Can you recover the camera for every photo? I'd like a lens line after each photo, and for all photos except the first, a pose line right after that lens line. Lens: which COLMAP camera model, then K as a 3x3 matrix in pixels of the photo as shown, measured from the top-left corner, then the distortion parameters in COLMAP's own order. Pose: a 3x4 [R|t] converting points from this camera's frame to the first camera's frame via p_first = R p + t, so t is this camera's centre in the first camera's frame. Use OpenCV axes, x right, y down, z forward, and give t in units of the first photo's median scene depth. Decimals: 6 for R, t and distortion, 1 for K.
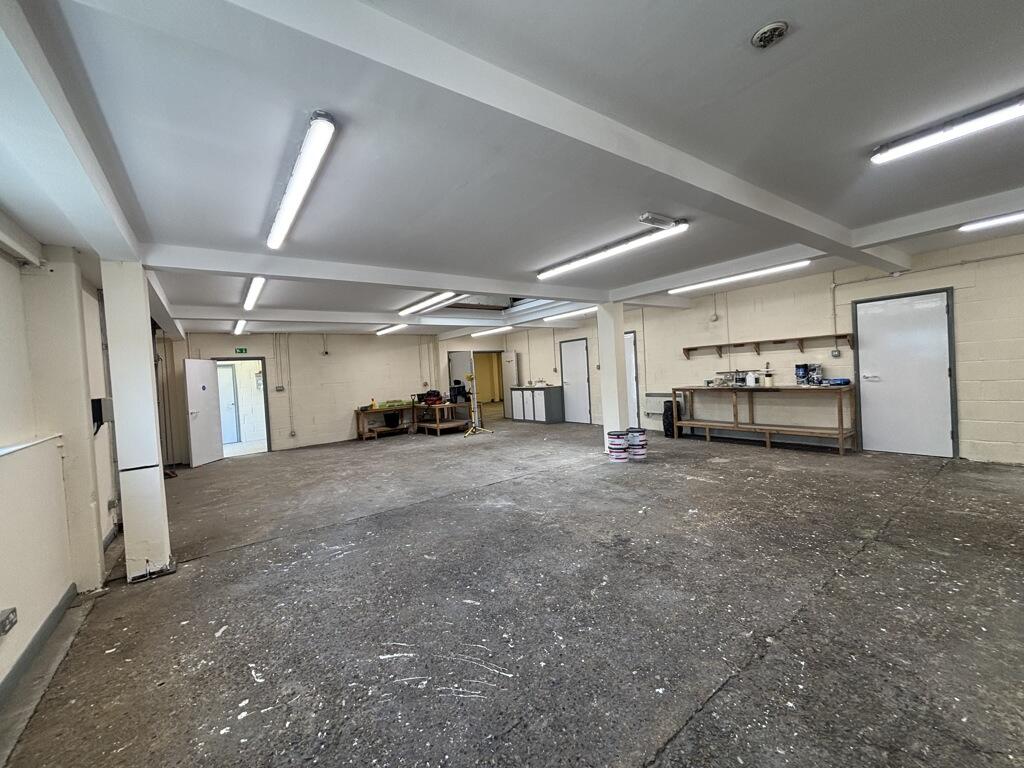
lens RADIAL K [[416.0, 0, 511.7], [0, 416.0, 382.3], [0, 0, 1]] dist [0.004512, 0.001261]
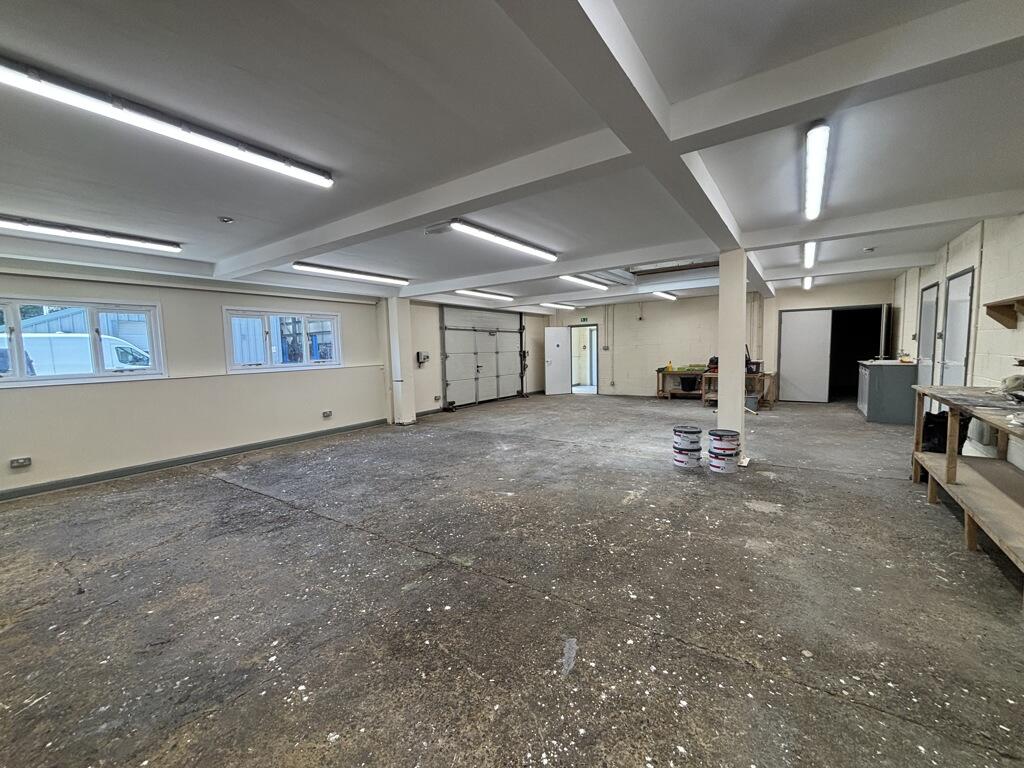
lens RADIAL K [[416.0, 0, 509.8], [0, 416.0, 384.4], [0, 0, 1]] dist [0.004512, 0.001261]
pose [[0.320834, 0.130148, -0.938151, 1.241062], [-0.016854, 0.991142, 0.131735, -0.081458], [0.946985, -0.026454, 0.320186, 0.629828]]
